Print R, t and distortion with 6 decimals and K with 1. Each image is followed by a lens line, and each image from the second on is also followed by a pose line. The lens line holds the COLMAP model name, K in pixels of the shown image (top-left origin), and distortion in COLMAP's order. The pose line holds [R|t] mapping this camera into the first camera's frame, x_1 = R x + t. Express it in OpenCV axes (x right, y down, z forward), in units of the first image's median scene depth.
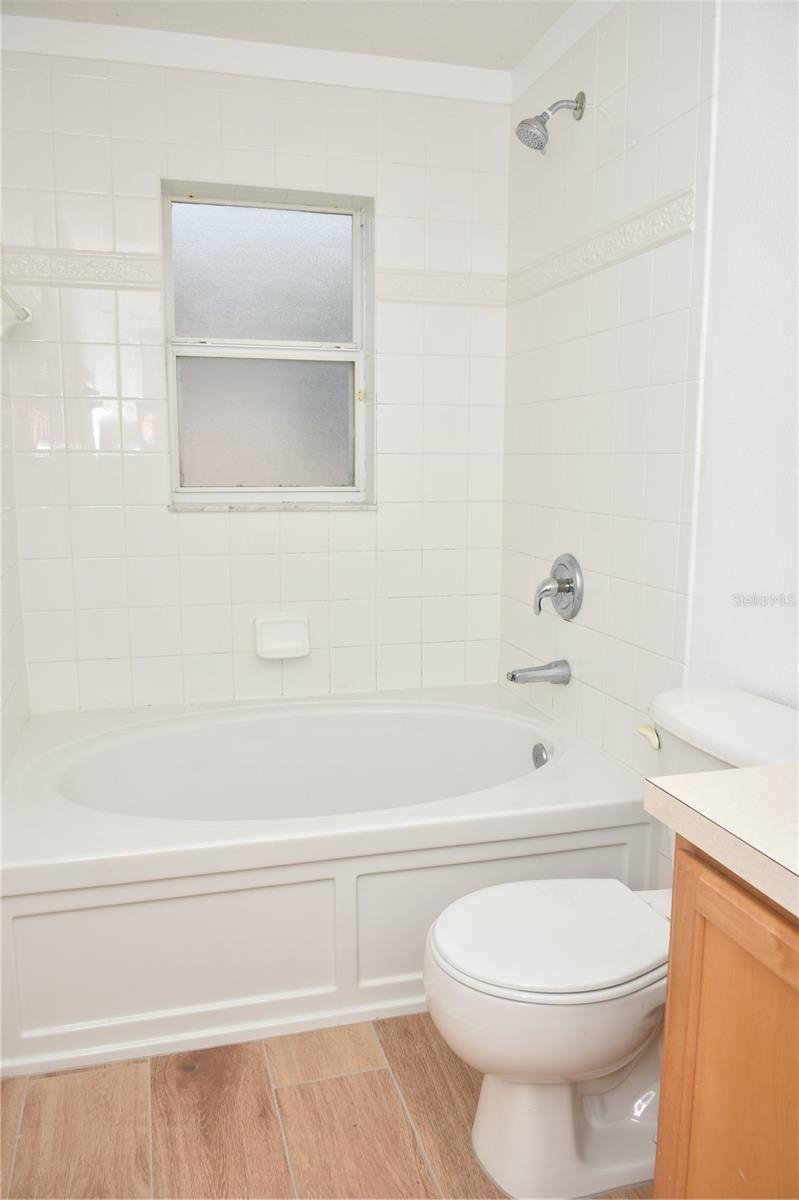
lens RADIAL K [[920.7, 0, 399.5], [0, 920.7, 600.0], [0, 0, 1]] dist [-0.019641, -0.006662]
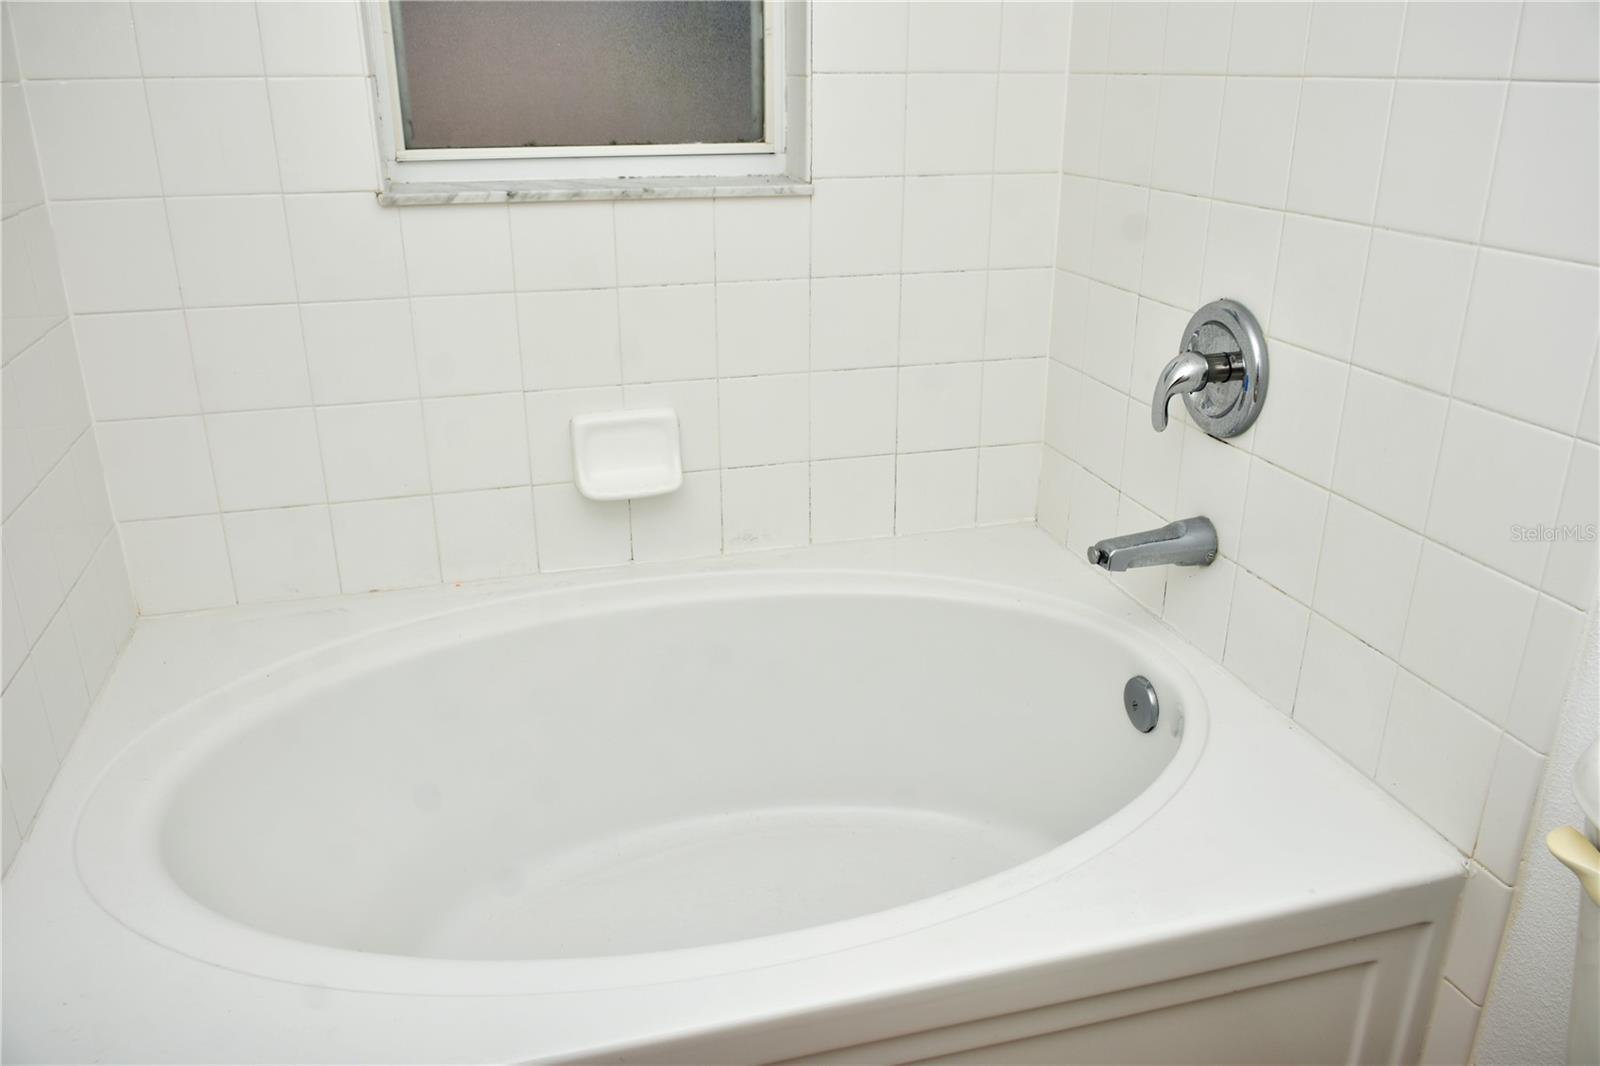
lens RADIAL K [[1227.6, 0, 800.0], [0, 1227.6, 533.0], [0, 0, 1]] dist [-0.019641, -0.006662]
pose [[0.999970, -0.007494, 0.001804, -0.034969], [0.006951, 0.977875, 0.209077, -0.060168], [-0.003331, -0.209058, 0.977898, 0.337929]]
